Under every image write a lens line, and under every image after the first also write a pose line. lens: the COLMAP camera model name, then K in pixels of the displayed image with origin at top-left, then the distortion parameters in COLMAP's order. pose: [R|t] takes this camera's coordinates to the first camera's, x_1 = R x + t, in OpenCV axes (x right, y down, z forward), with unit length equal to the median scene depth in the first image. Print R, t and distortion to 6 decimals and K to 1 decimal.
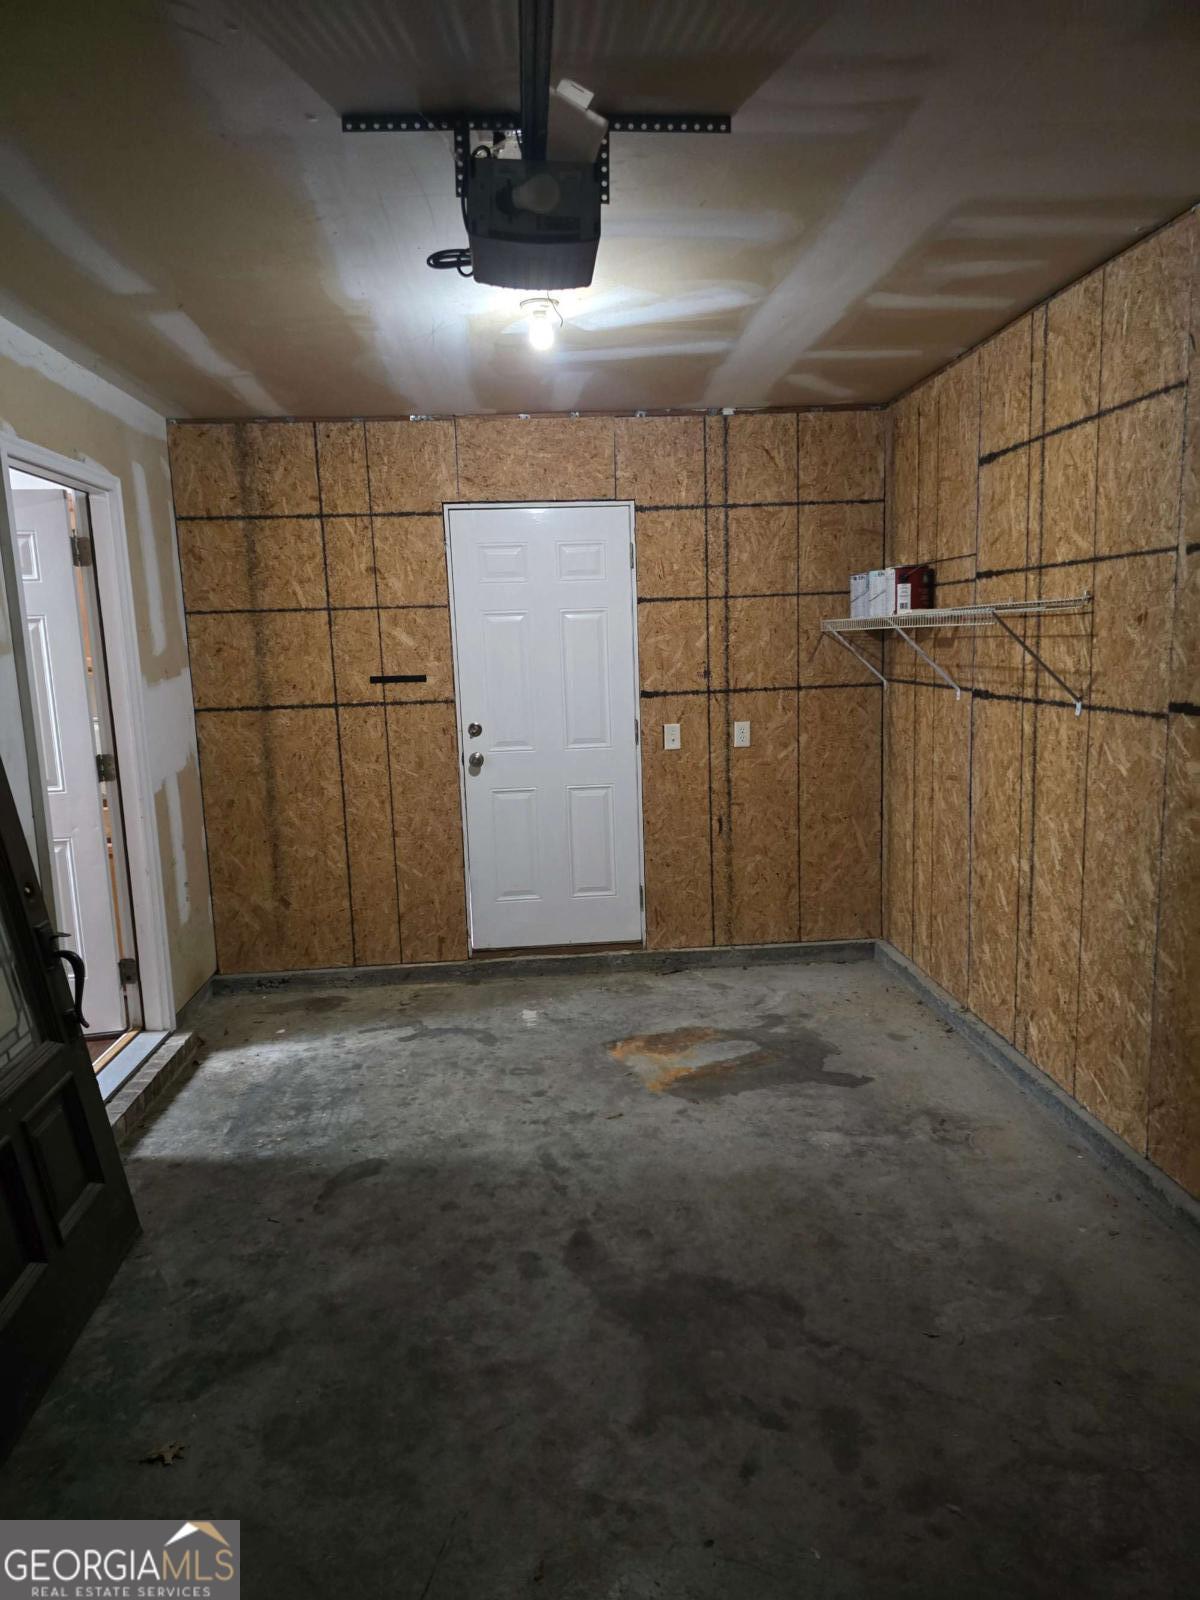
lens RADIAL K [[1054.6, 0, 600.0], [0, 1054.6, 807.0], [0, 0, 1]] dist [0.075962, -0.062883]
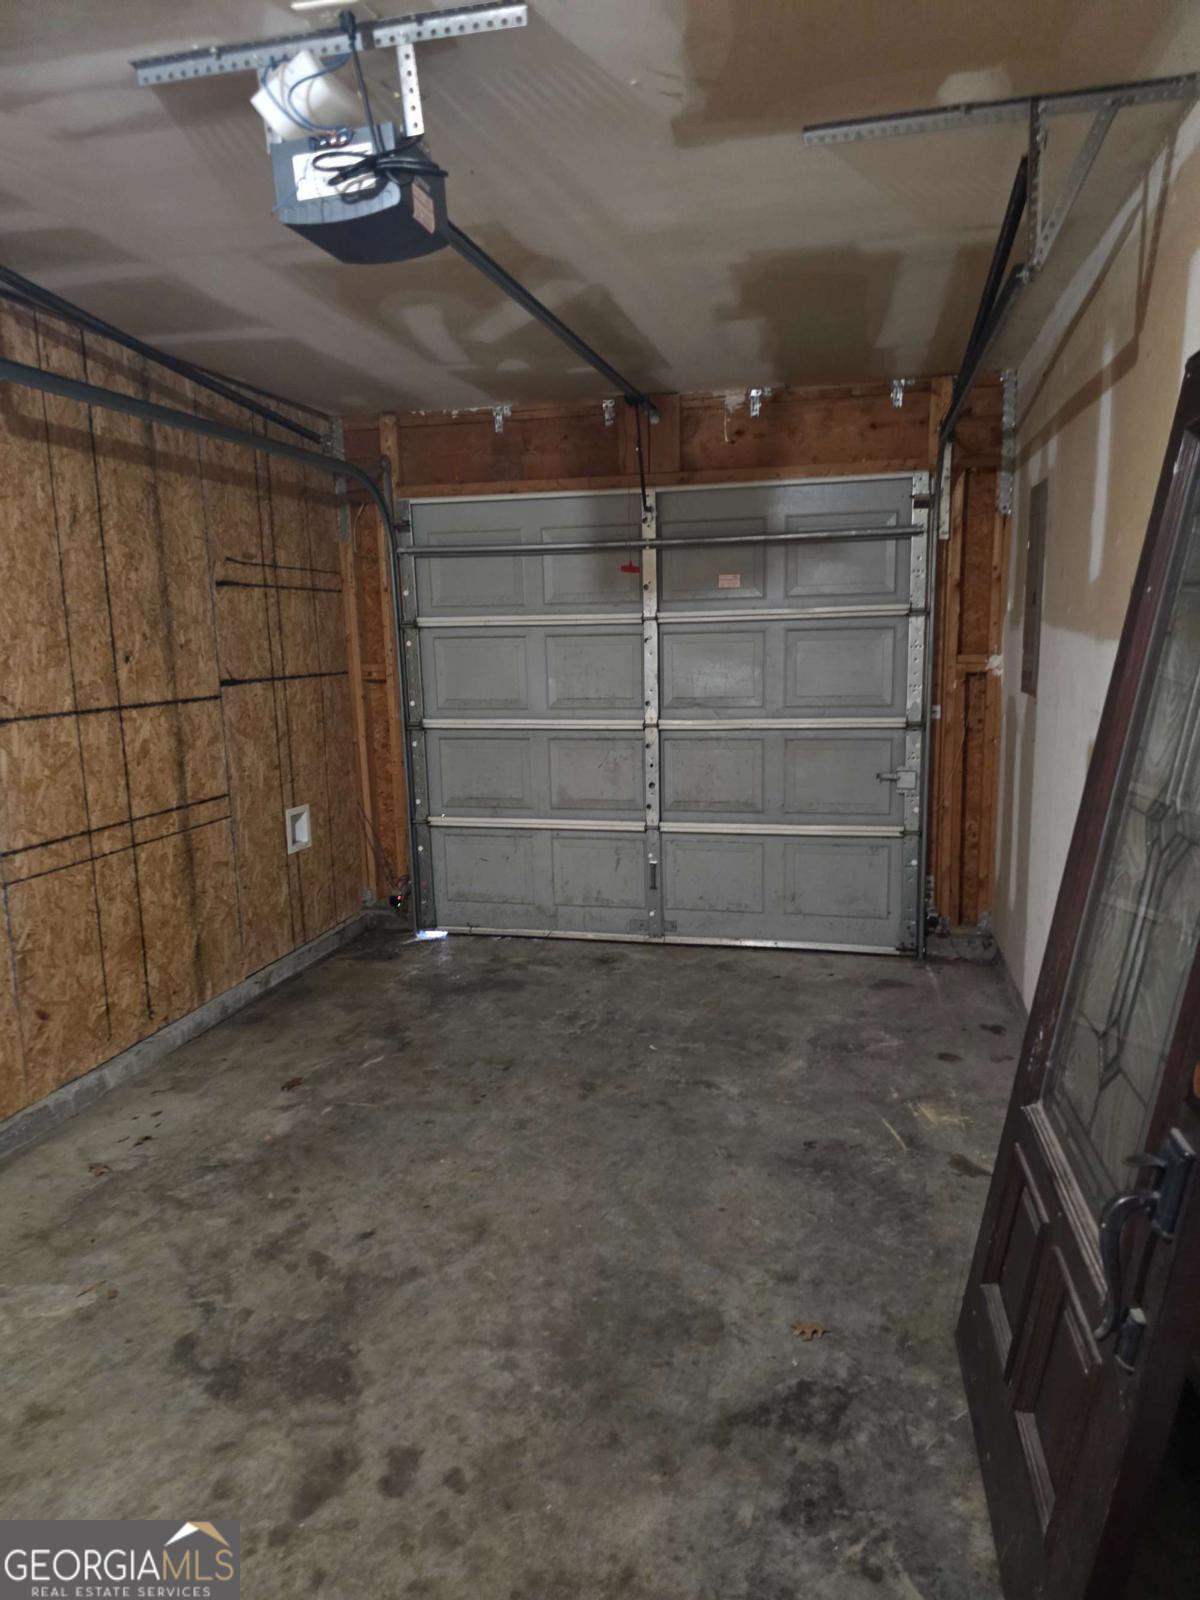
lens RADIAL K [[1054.6, 0, 600.0], [0, 1054.6, 807.0], [0, 0, 1]] dist [0.075962, -0.062883]
pose [[-0.952163, 0.003694, 0.305569, -0.471099], [0.101407, 0.947086, 0.304540, -0.236444], [-0.288275, 0.320959, -0.902155, 1.650994]]
